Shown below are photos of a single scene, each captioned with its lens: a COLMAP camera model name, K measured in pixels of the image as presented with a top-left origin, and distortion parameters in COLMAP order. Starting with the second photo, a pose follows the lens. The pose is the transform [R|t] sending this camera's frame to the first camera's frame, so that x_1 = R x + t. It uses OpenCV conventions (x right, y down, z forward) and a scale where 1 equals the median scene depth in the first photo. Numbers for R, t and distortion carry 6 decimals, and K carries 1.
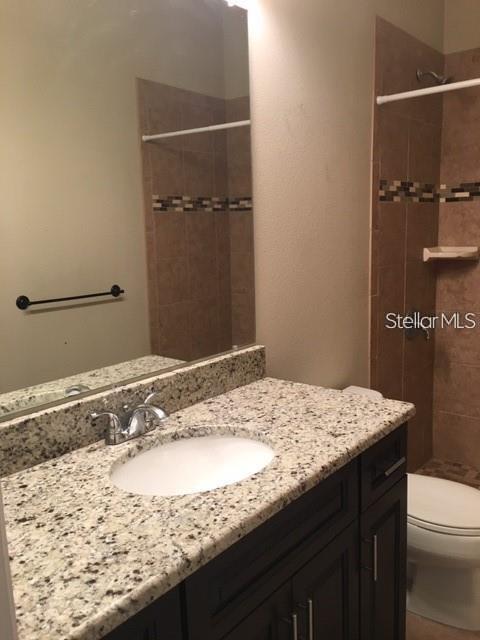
lens RADIAL K [[544.3, 0, 237.4], [0, 544.3, 316.9], [0, 0, 1]] dist [0.061551, -0.071687]
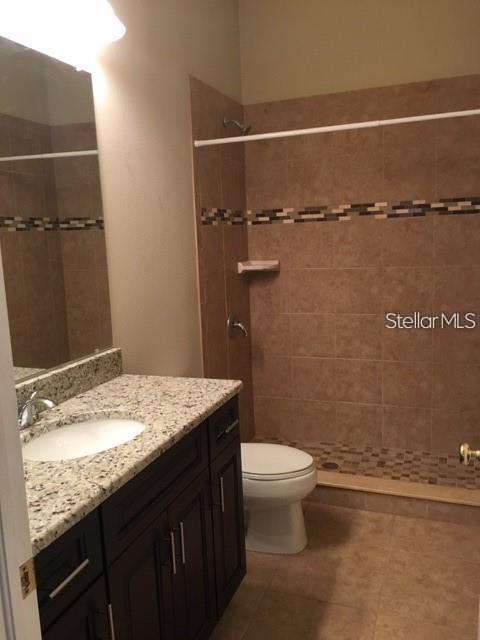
lens RADIAL K [[544.3, 0, 240.9], [0, 544.3, 319.9], [0, 0, 1]] dist [0.061551, -0.071687]
pose [[0.942866, -0.058185, 0.328053, -0.091495], [0.064138, 0.997914, -0.007347, 0.017141], [-0.326941, 0.027968, 0.944631, -0.222107]]
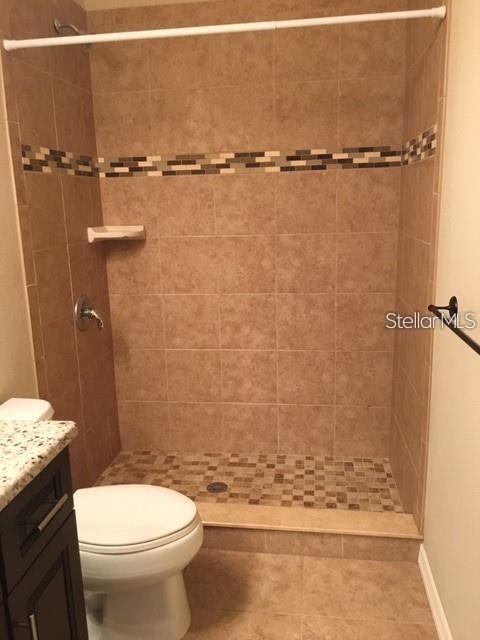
lens RADIAL K [[544.3, 0, 239.6], [0, 544.3, 316.7], [0, 0, 1]] dist [0.061551, -0.071687]
pose [[0.845855, -0.104130, 0.523150, 0.104942], [0.088008, 0.994563, 0.055668, -0.013276], [-0.526102, -0.001046, 0.850421, 0.166115]]
